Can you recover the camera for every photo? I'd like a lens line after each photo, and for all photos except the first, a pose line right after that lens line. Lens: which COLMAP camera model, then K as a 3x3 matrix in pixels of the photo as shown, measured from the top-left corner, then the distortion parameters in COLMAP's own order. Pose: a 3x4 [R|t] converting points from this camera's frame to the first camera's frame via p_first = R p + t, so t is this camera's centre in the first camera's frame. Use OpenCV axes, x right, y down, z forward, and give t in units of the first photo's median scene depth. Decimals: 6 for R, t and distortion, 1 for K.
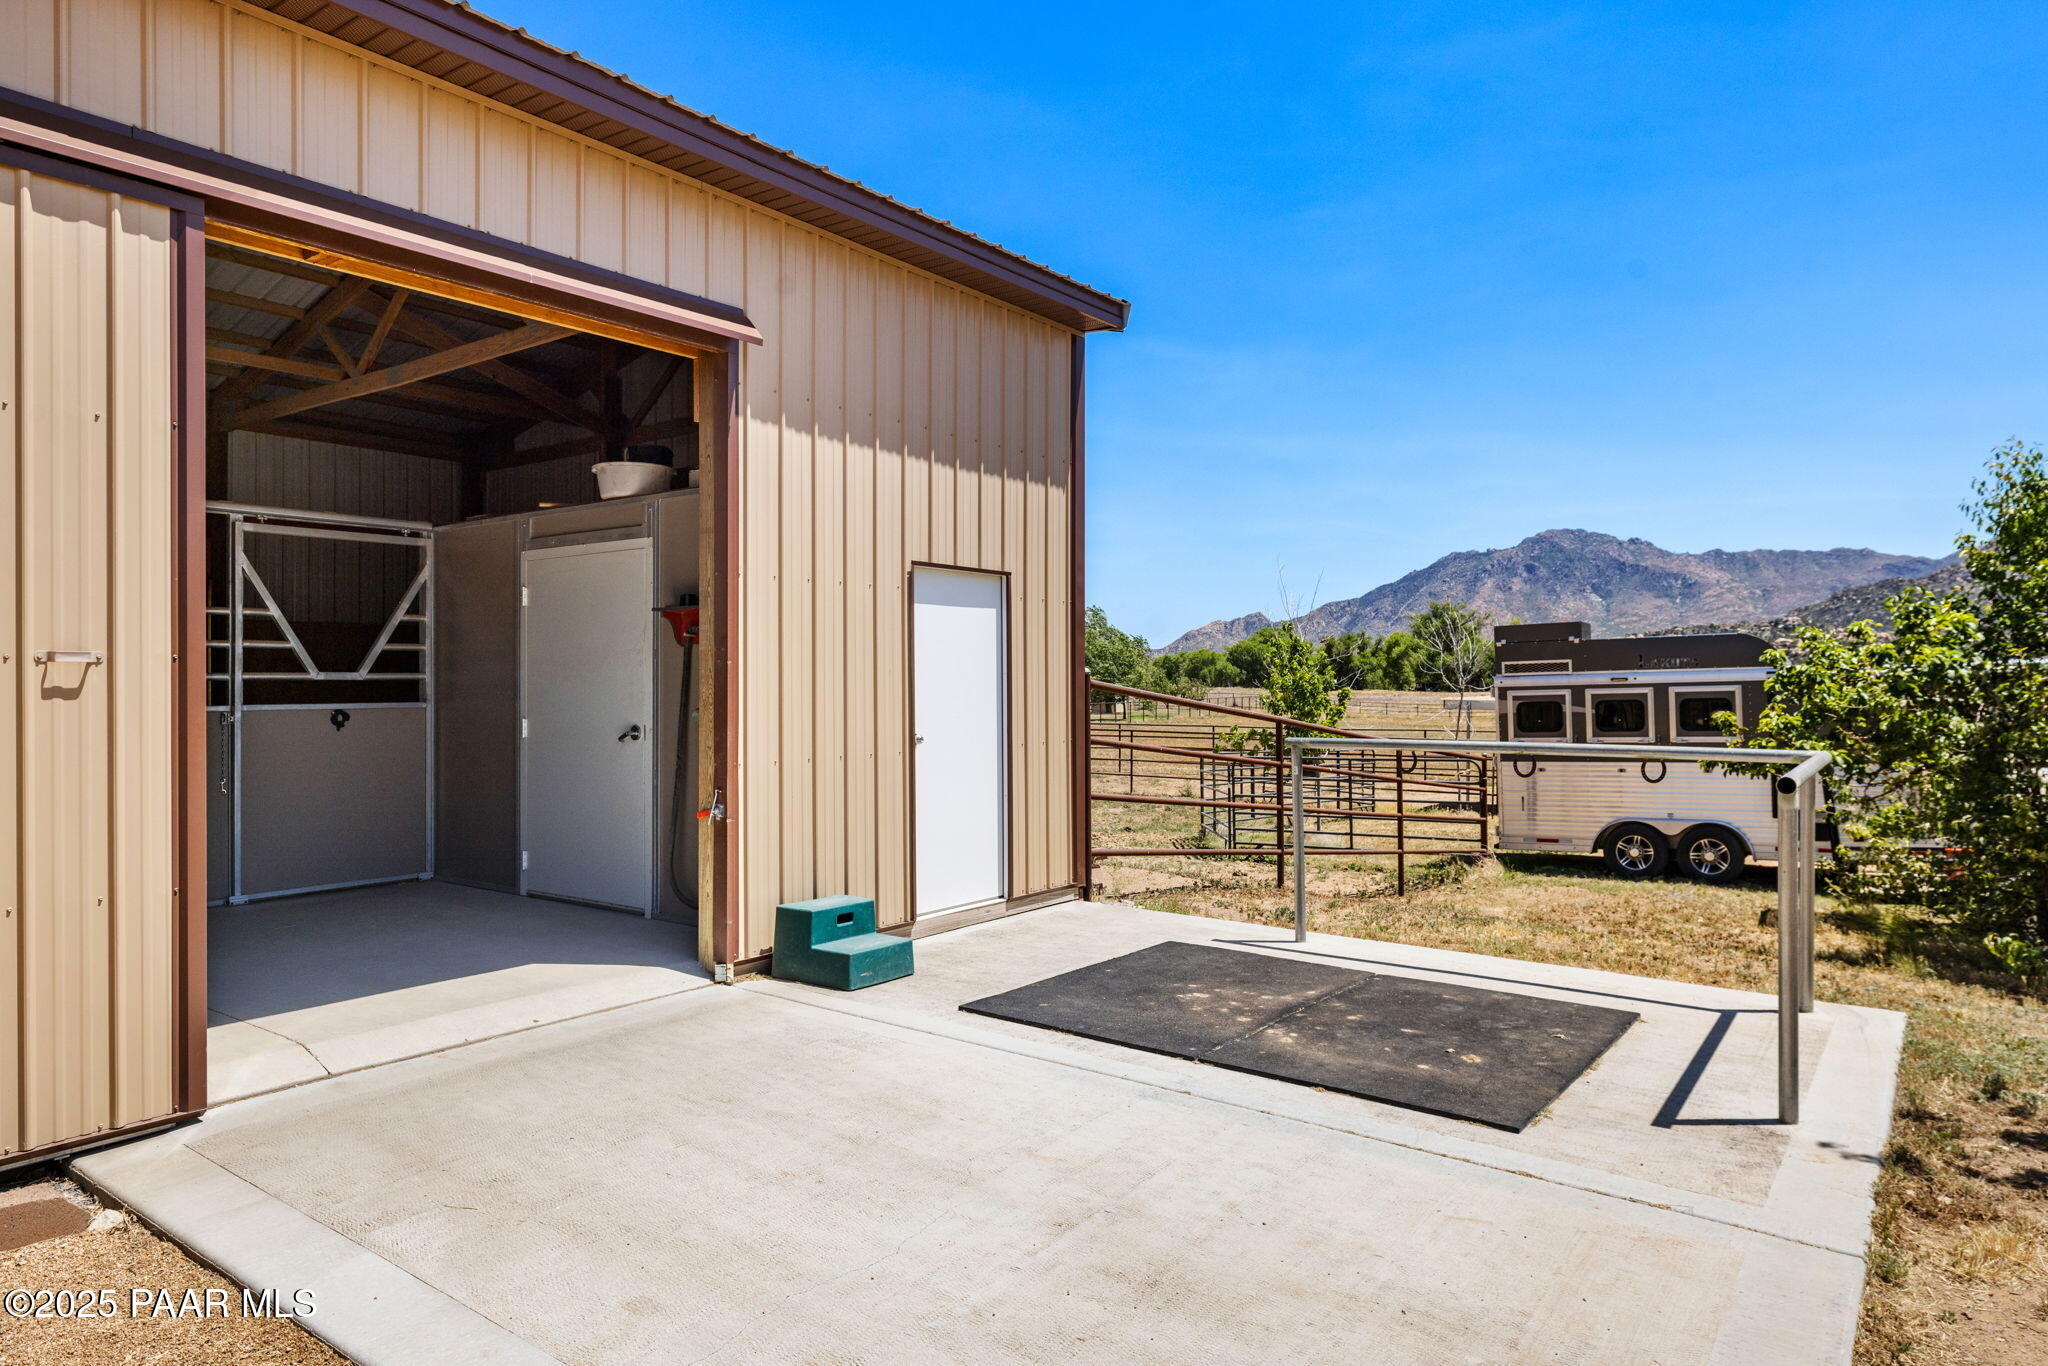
lens RADIAL K [[1251.3, 0, 1024.0], [0, 1251.3, 683.0], [0, 0, 1]] dist [-0.012113, -0.000319]
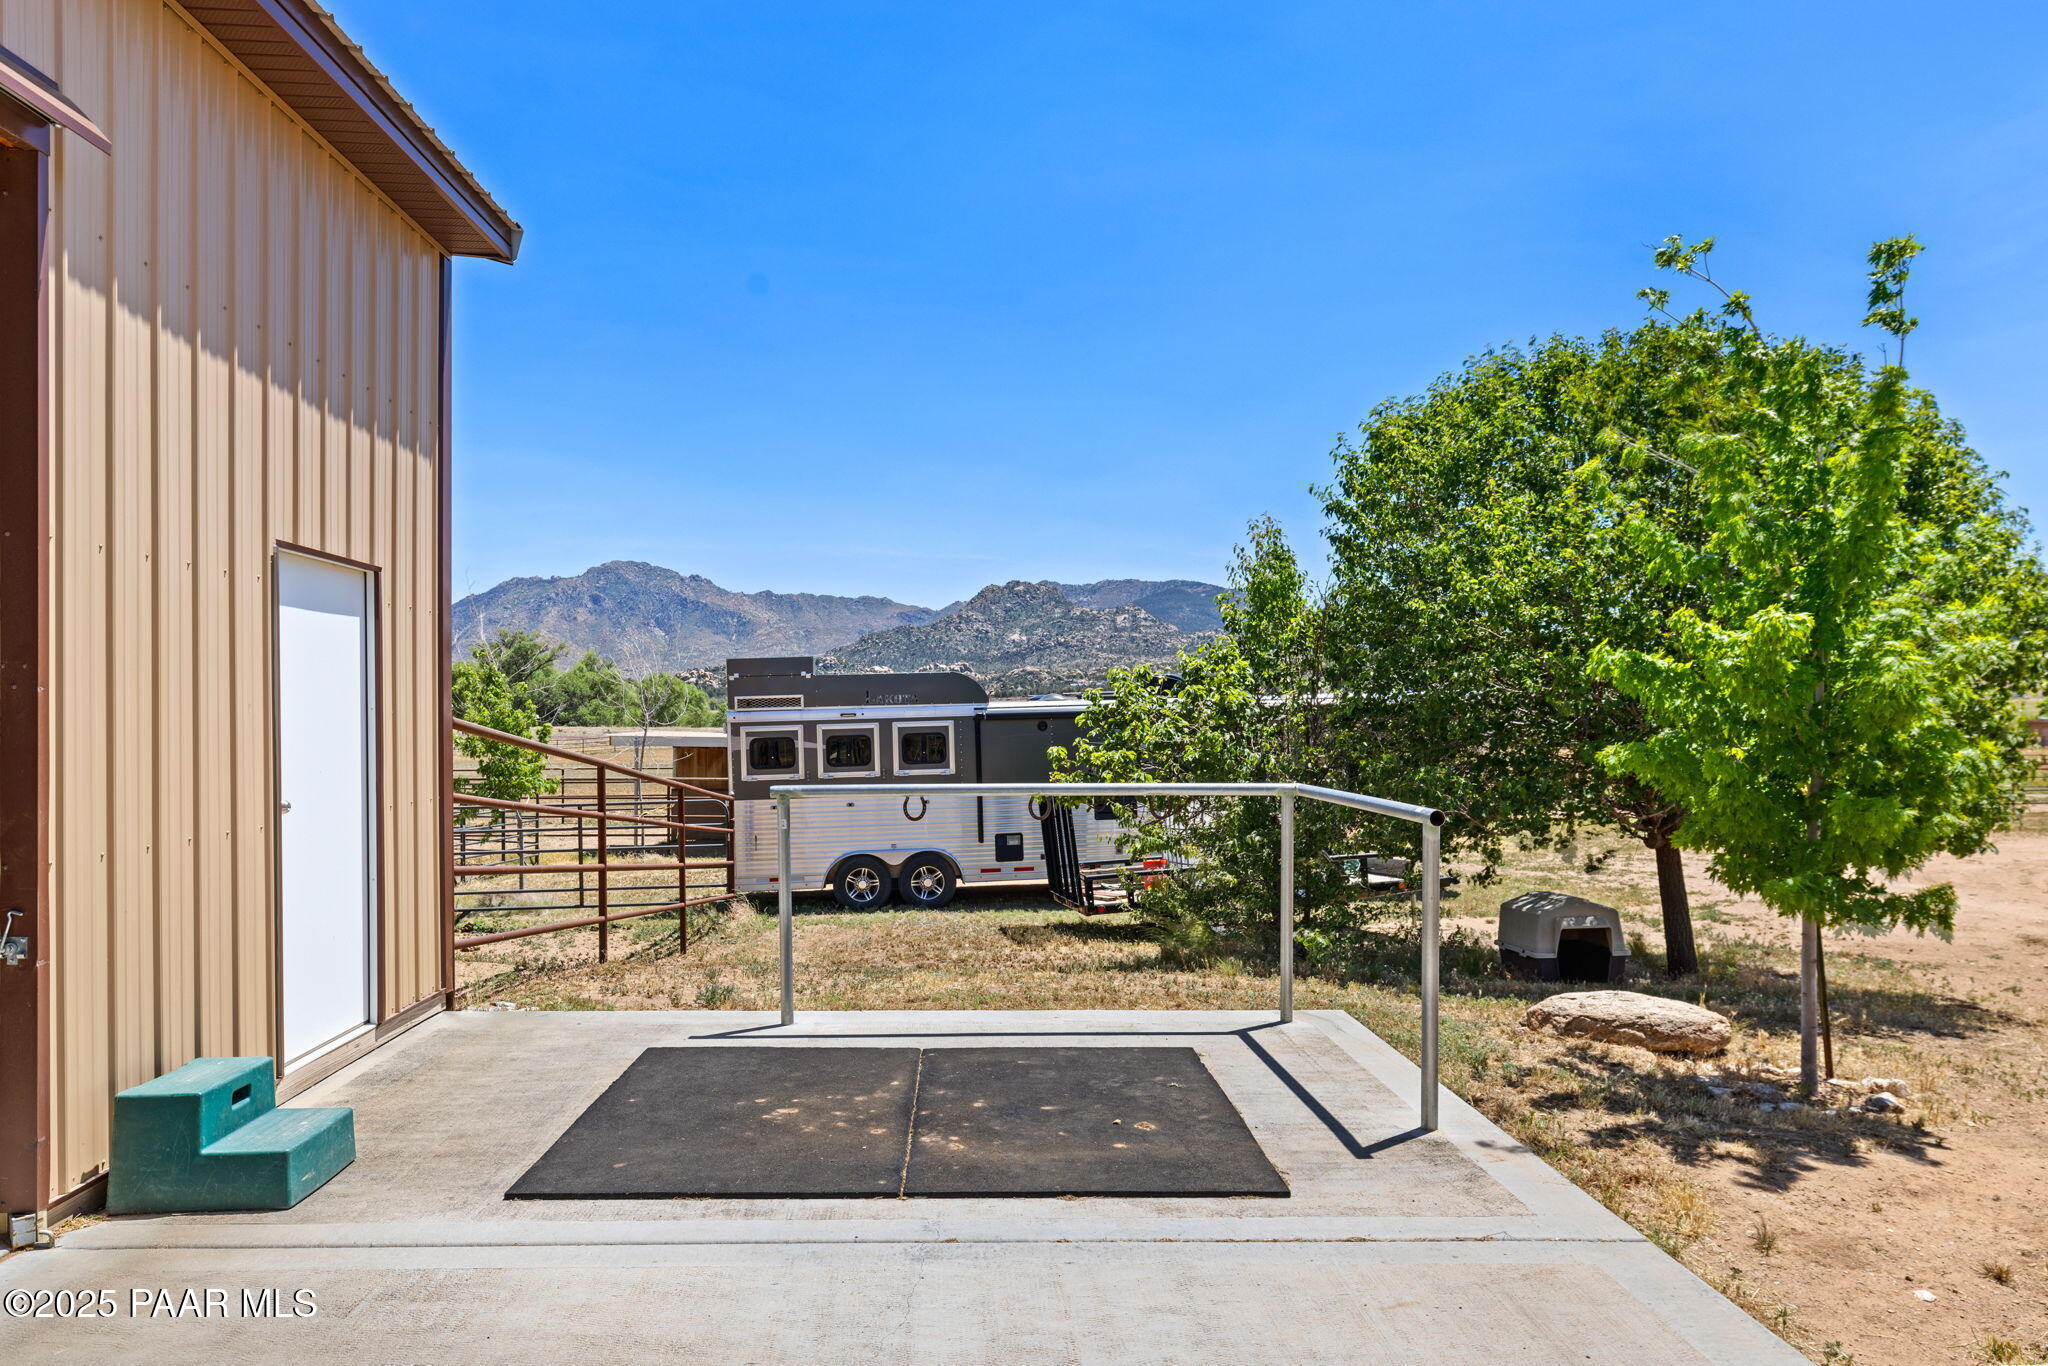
lens RADIAL K [[1320.9, 0, 1008.7], [0, 1320.9, 722.5], [0, 0, 1]] dist [0.005329, 0.002146]
pose [[0.772376, -0.003159, 0.635157, -0.106004], [0.000471, 0.999990, 0.004401, -0.001404], [-0.635165, -0.003100, 0.772370, 0.092711]]
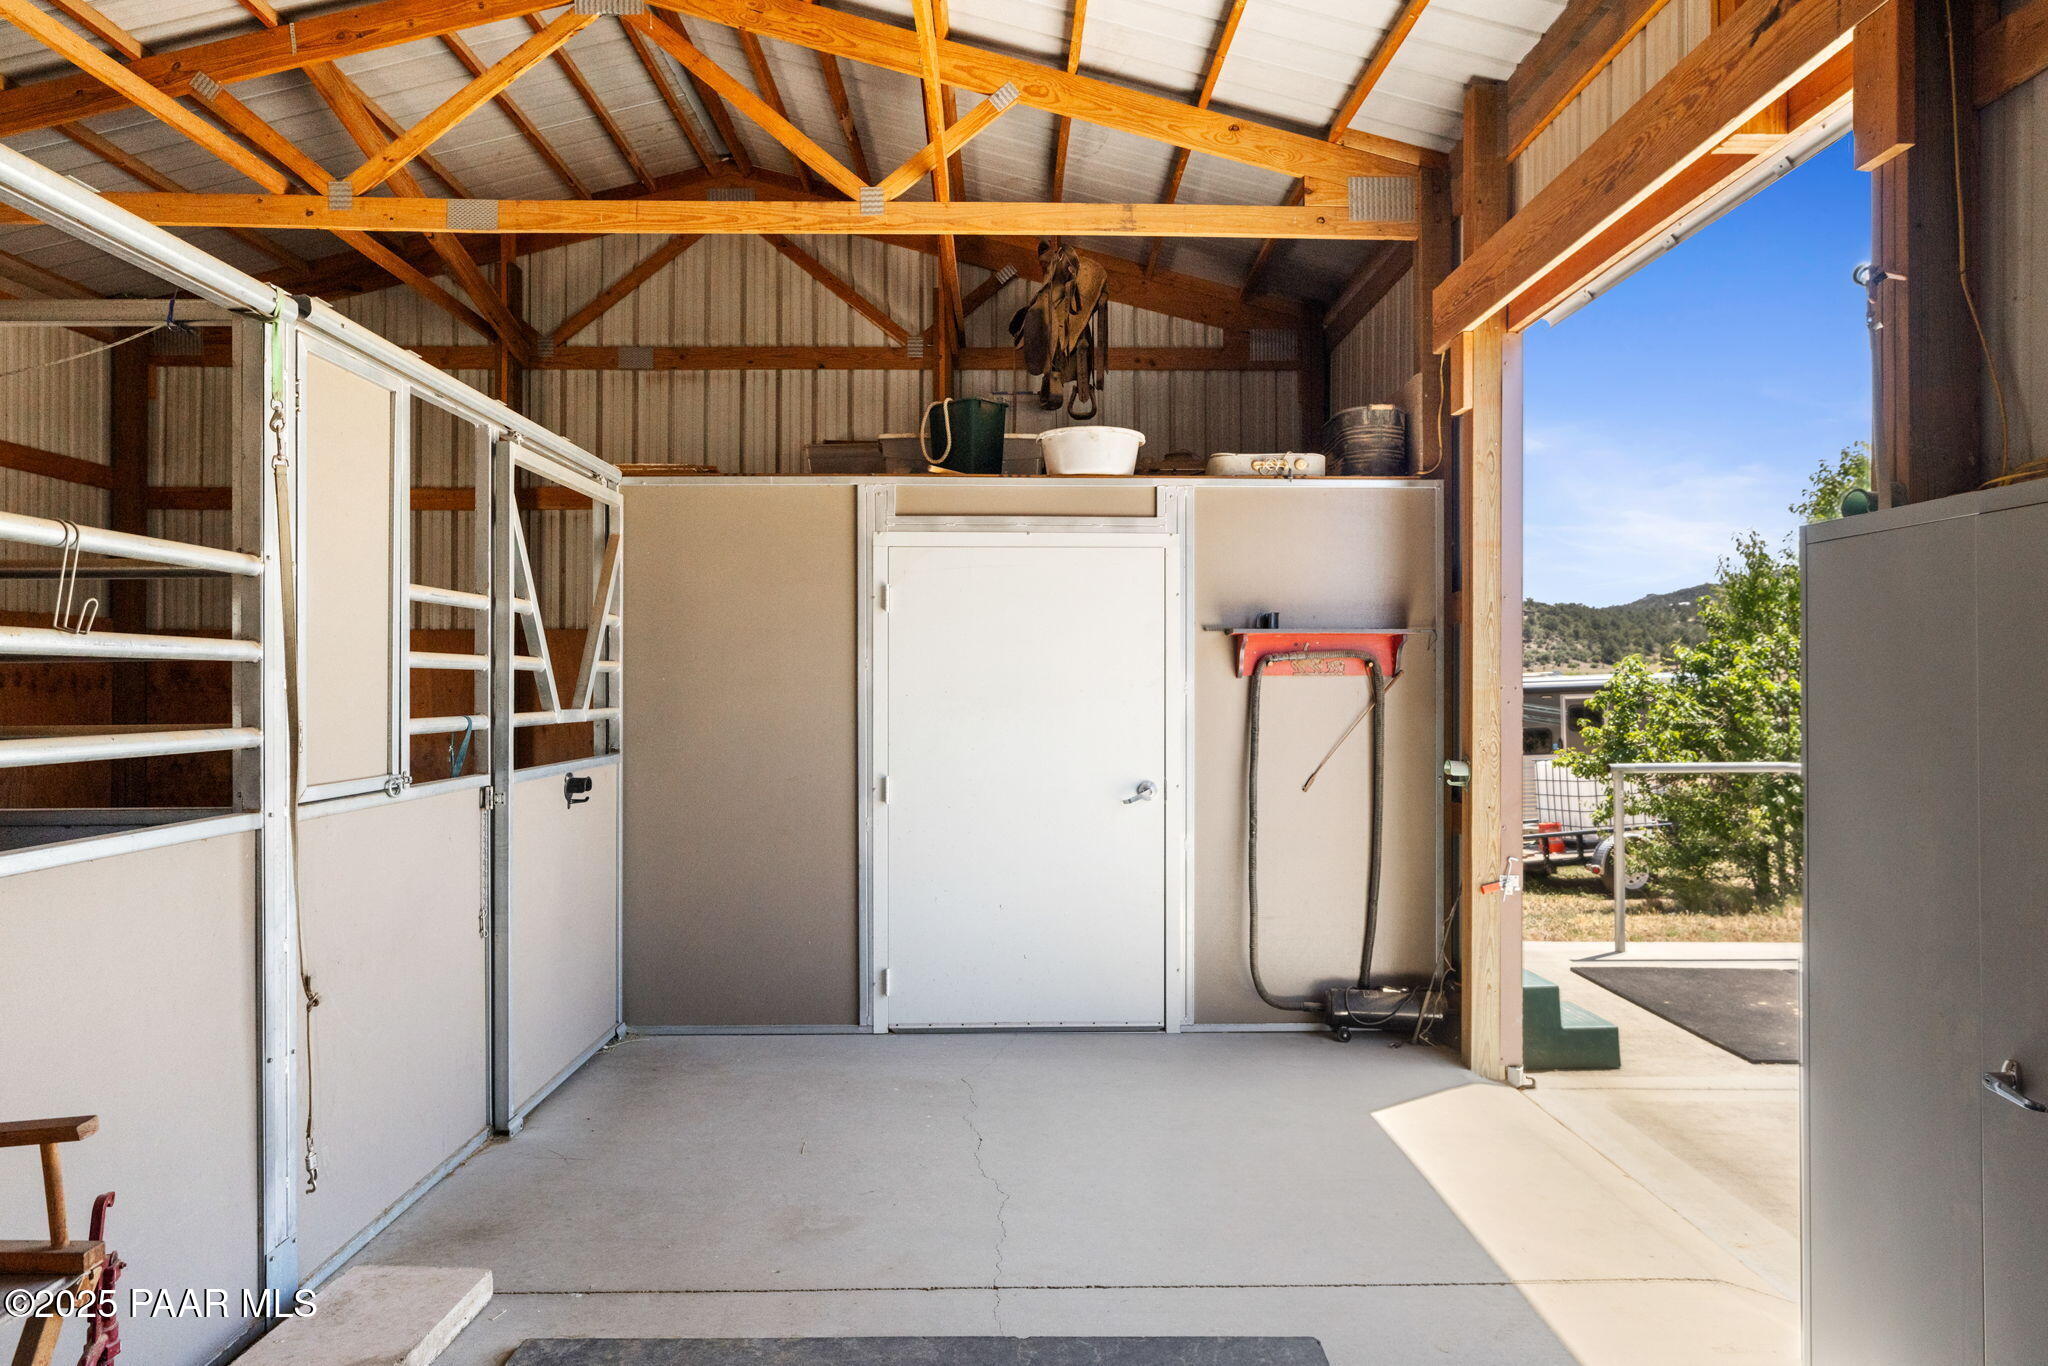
lens RADIAL K [[1251.3, 0, 1024.0], [0, 1251.3, 683.0], [0, 0, 1]] dist [-0.012113, -0.000319]
pose [[0.776548, 0.005735, 0.630032, -0.397775], [-0.006812, 0.999977, -0.000706, -0.012169], [-0.630022, -0.003743, 0.776569, 0.213037]]
